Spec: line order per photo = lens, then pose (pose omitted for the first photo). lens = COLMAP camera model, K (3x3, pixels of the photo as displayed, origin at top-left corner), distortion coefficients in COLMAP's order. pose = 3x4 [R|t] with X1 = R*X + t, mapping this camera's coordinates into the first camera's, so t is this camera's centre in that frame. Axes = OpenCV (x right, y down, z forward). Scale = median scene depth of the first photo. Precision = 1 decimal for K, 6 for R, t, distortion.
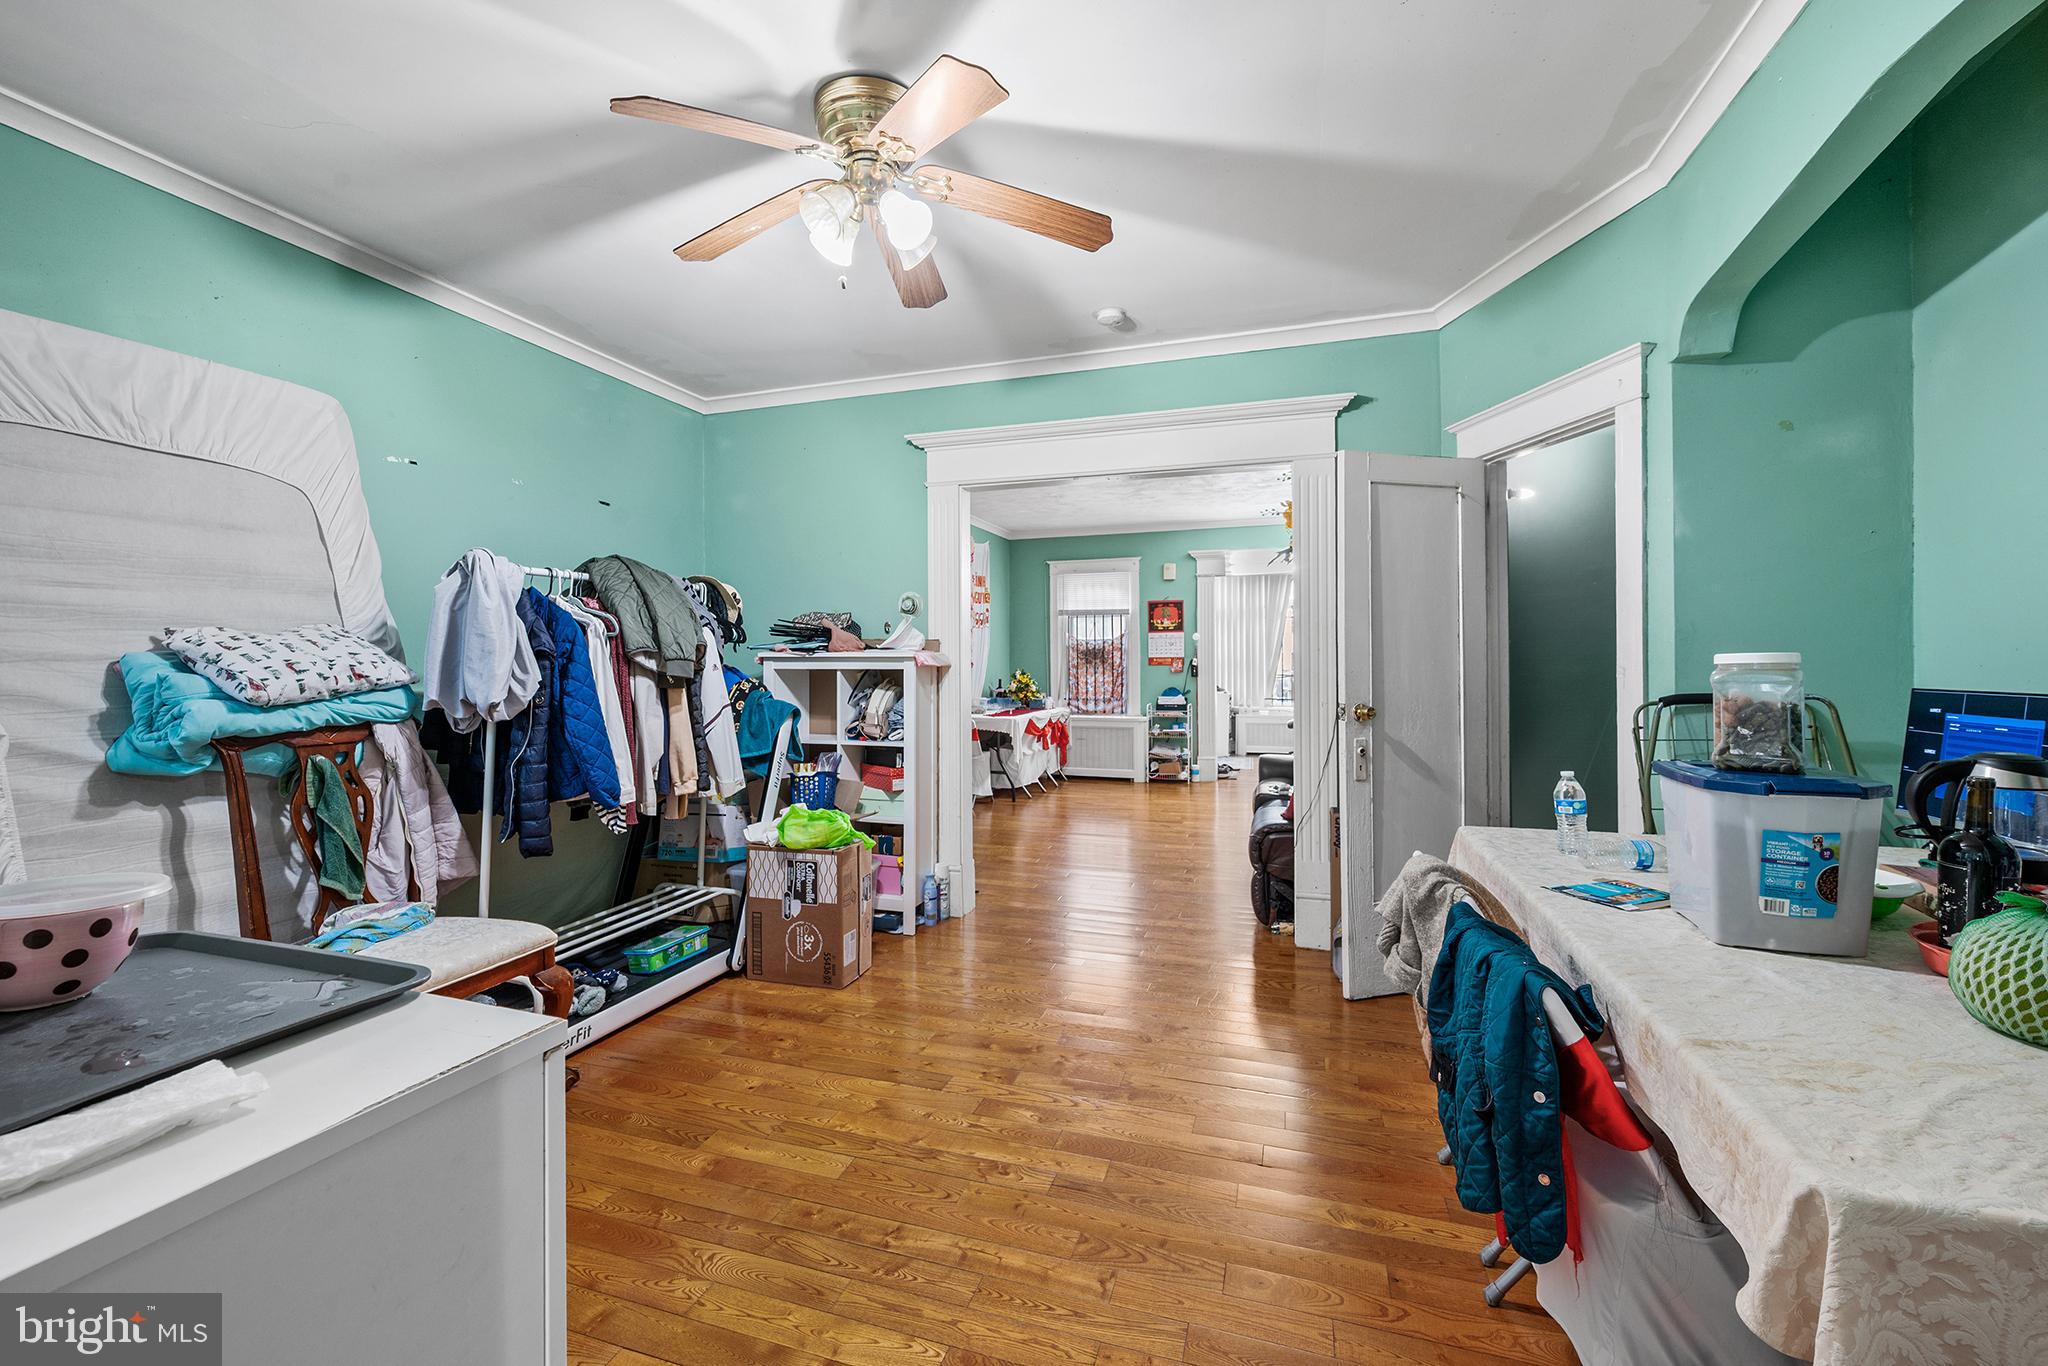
lens RADIAL K [[824.1, 0, 1020.5], [0, 824.1, 670.8], [0, 0, 1]] dist [-0.000092, -0.000191]
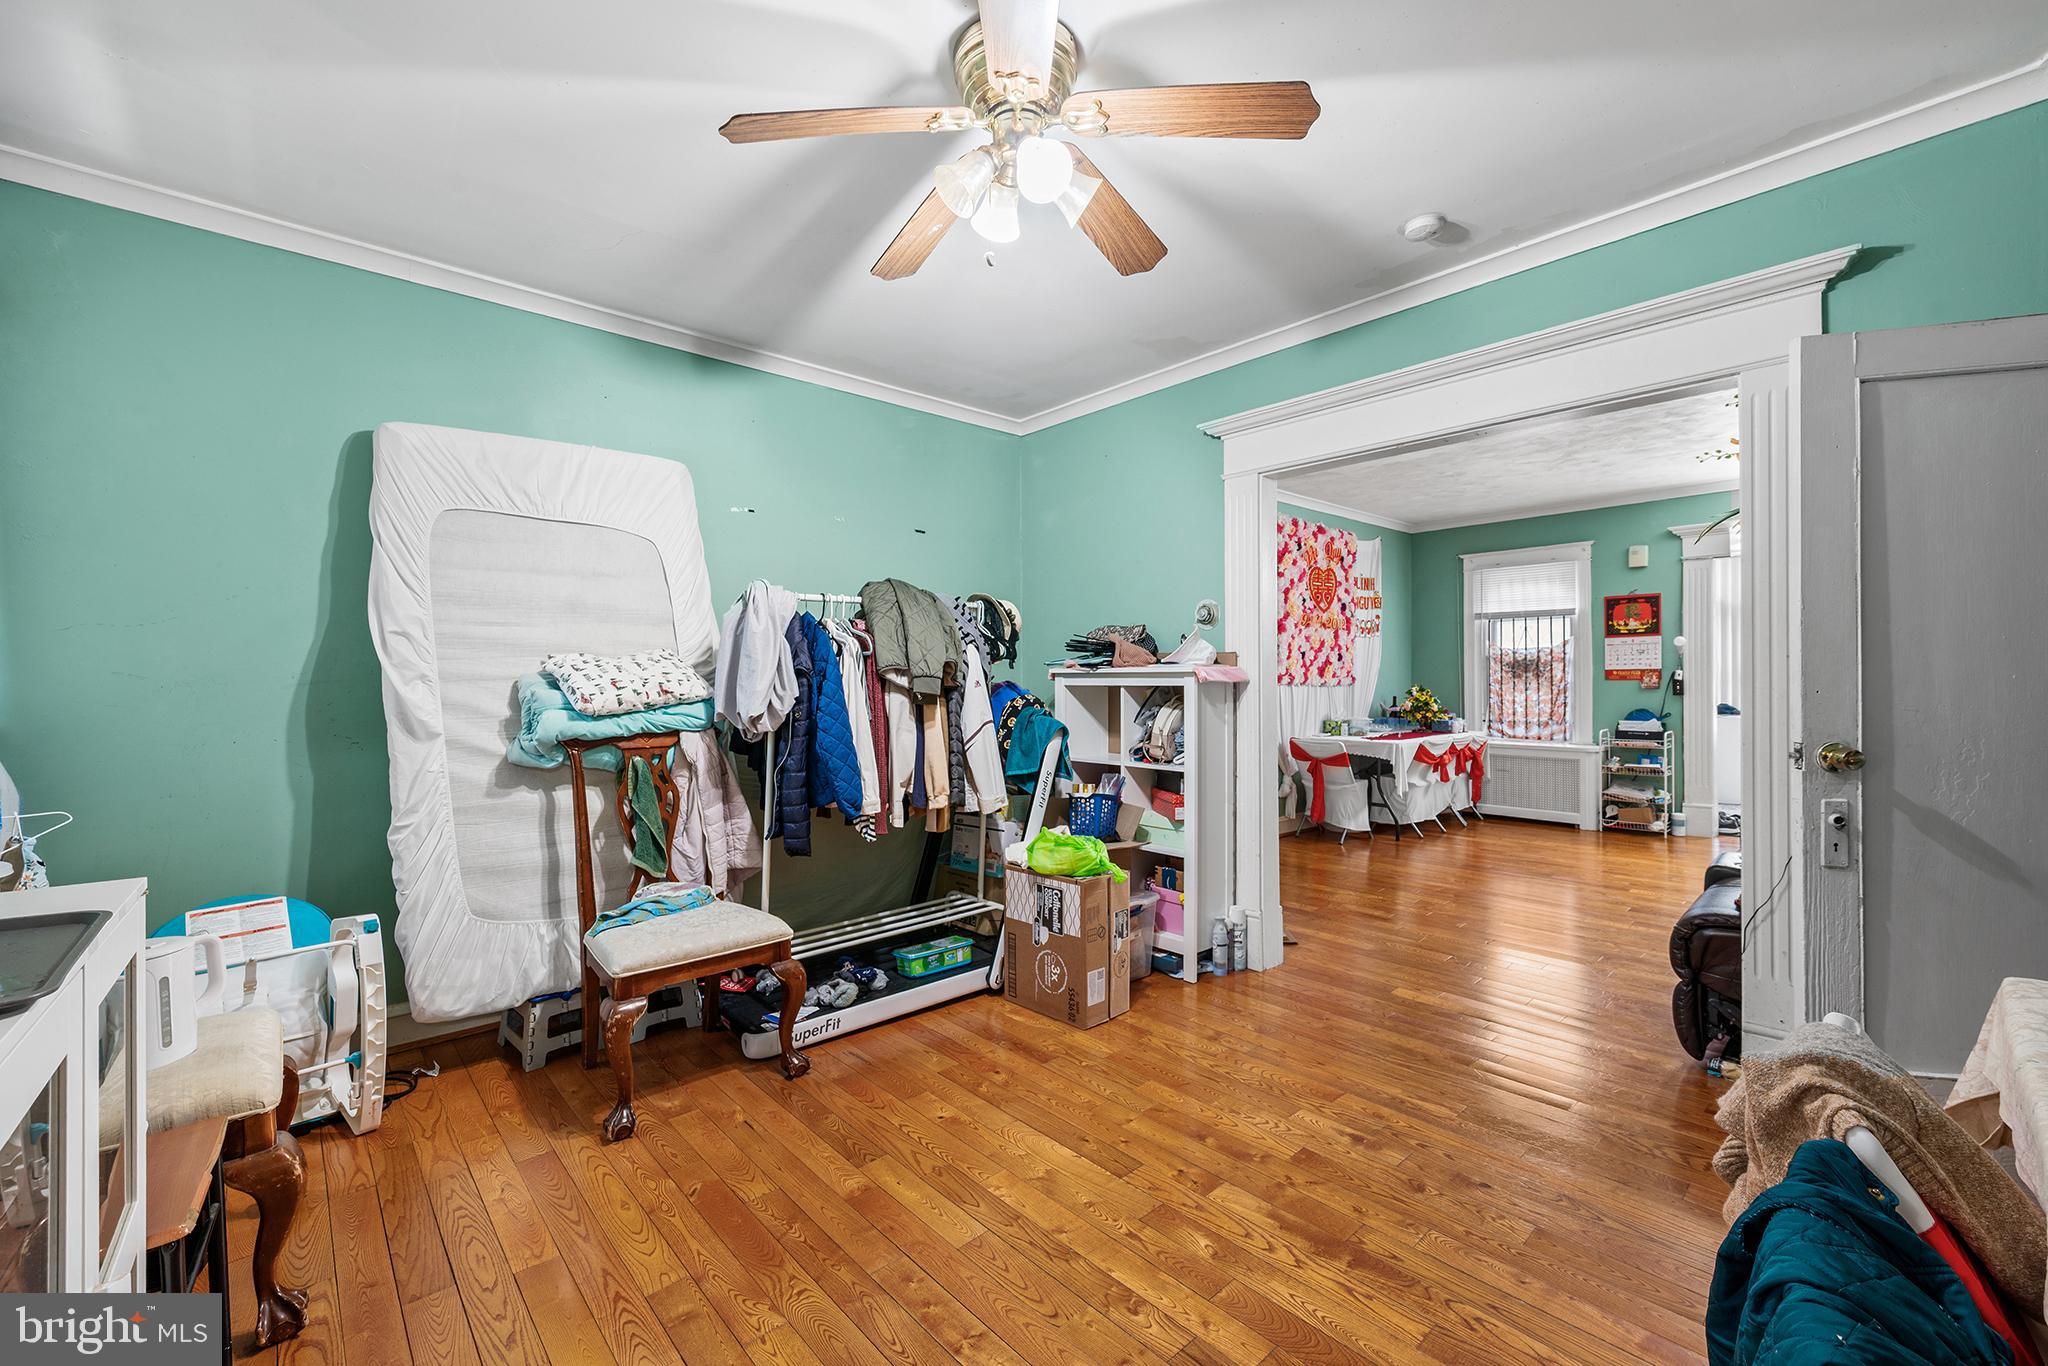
lens RADIAL K [[827.2, 0, 1021.7], [0, 827.2, 689.8], [0, 0, 1]] dist [0.000334, -0.000394]
pose [[0.869241, 0.003676, -0.494375, 0.145756], [-0.001112, 0.999984, 0.005480, -0.002217], [0.494387, -0.004213, 0.869232, 0.124244]]
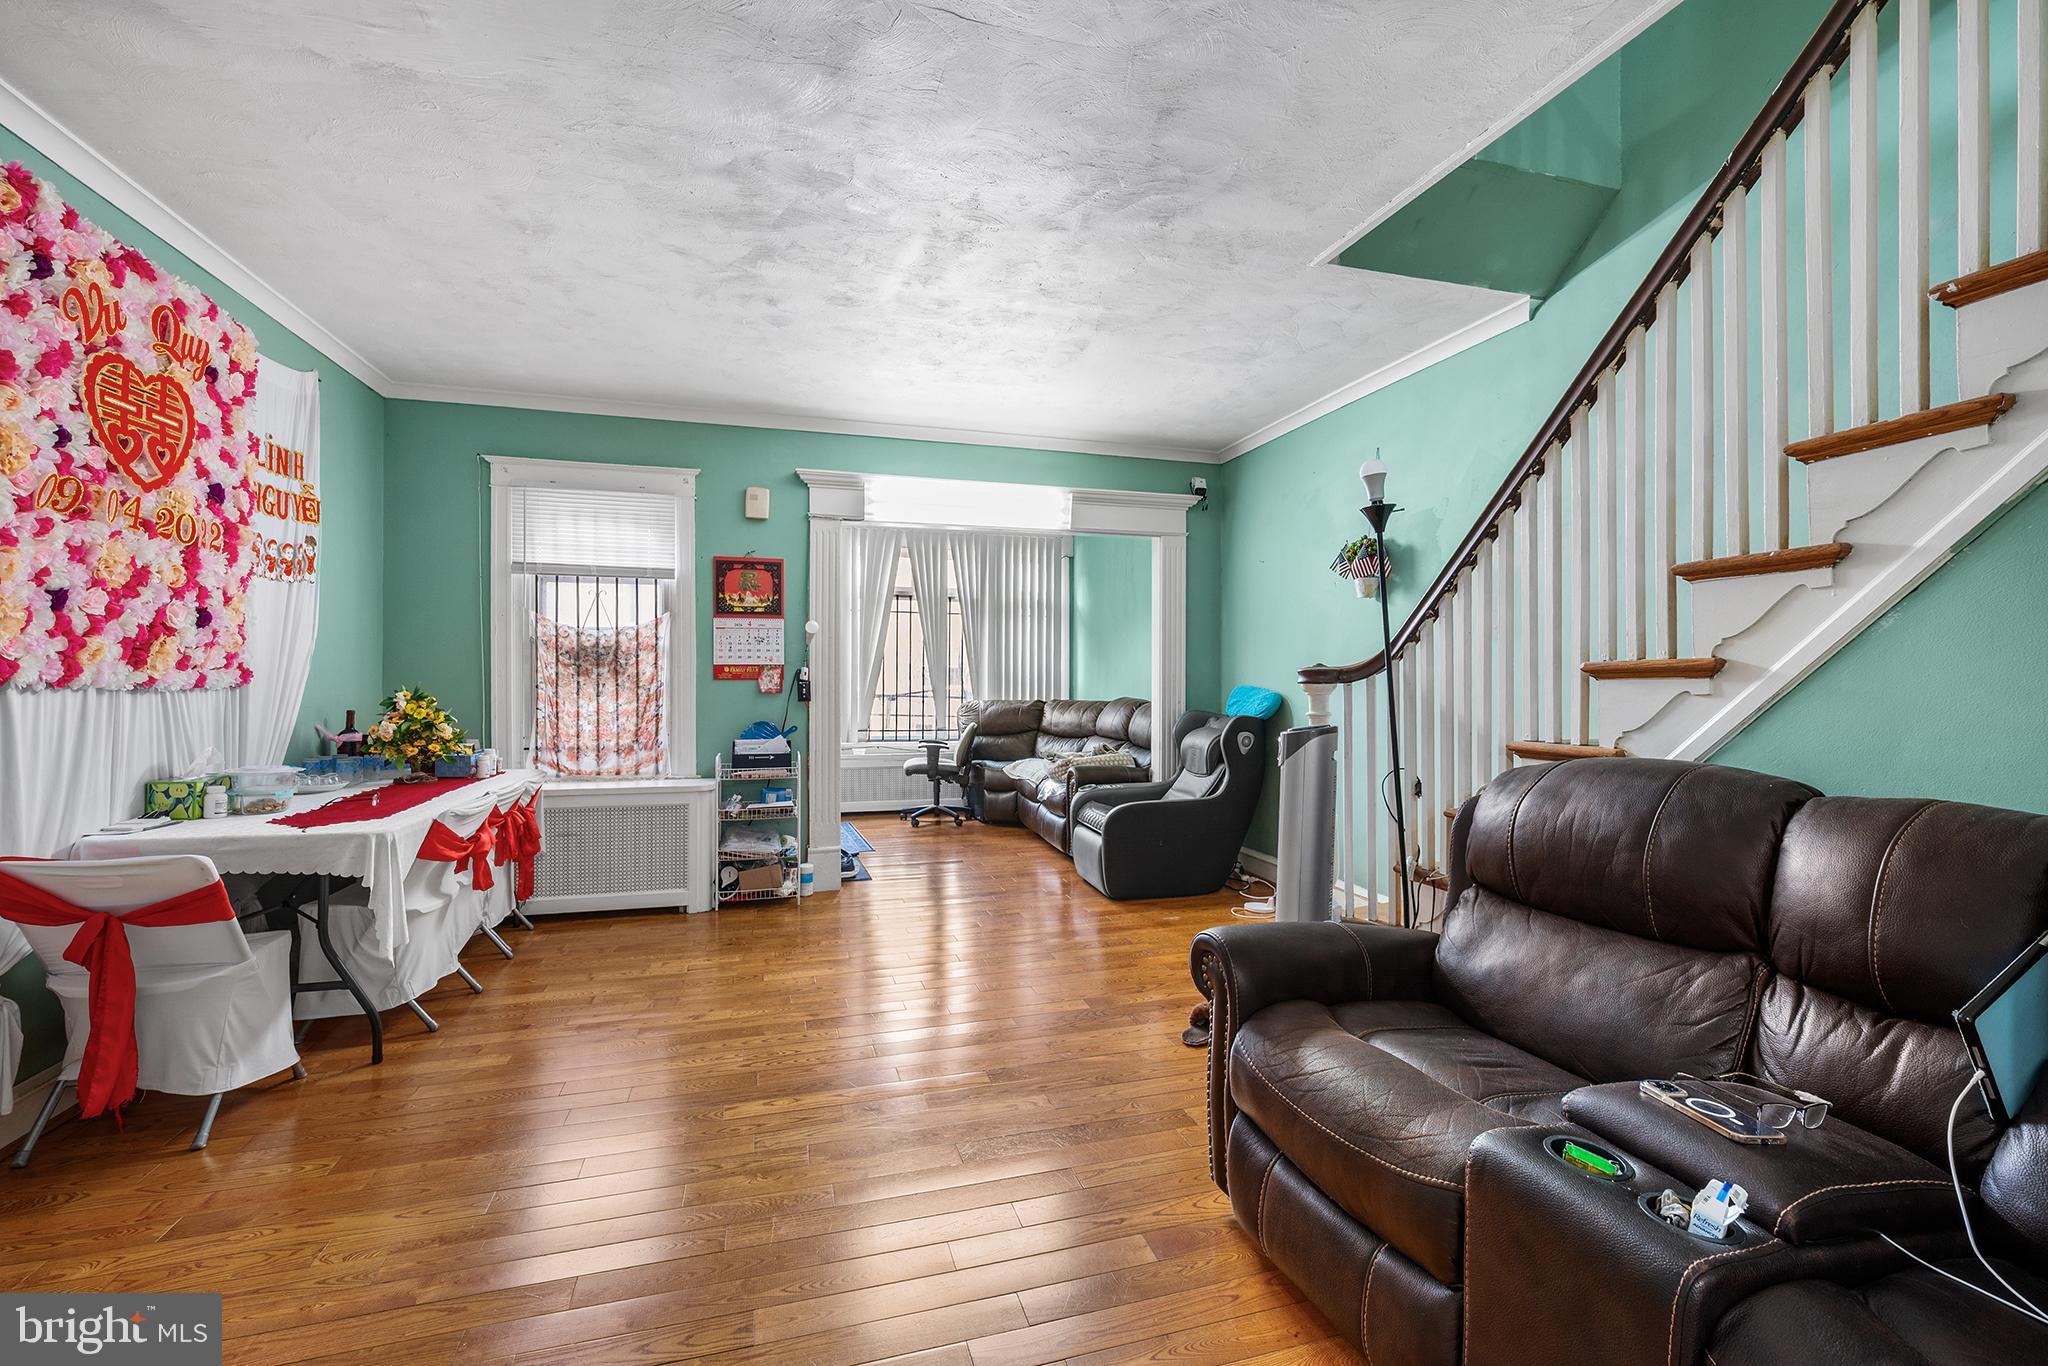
lens RADIAL K [[853.4, 0, 1021.6], [0, 853.4, 677.1], [0, 0, 1]] dist [-0.000128, 0.000003]
pose [[0.821374, 0.007652, 0.570338, 0.017905], [-0.001424, 0.999934, -0.011365, -0.005711], [-0.570388, 0.008523, 0.821331, 1.026430]]
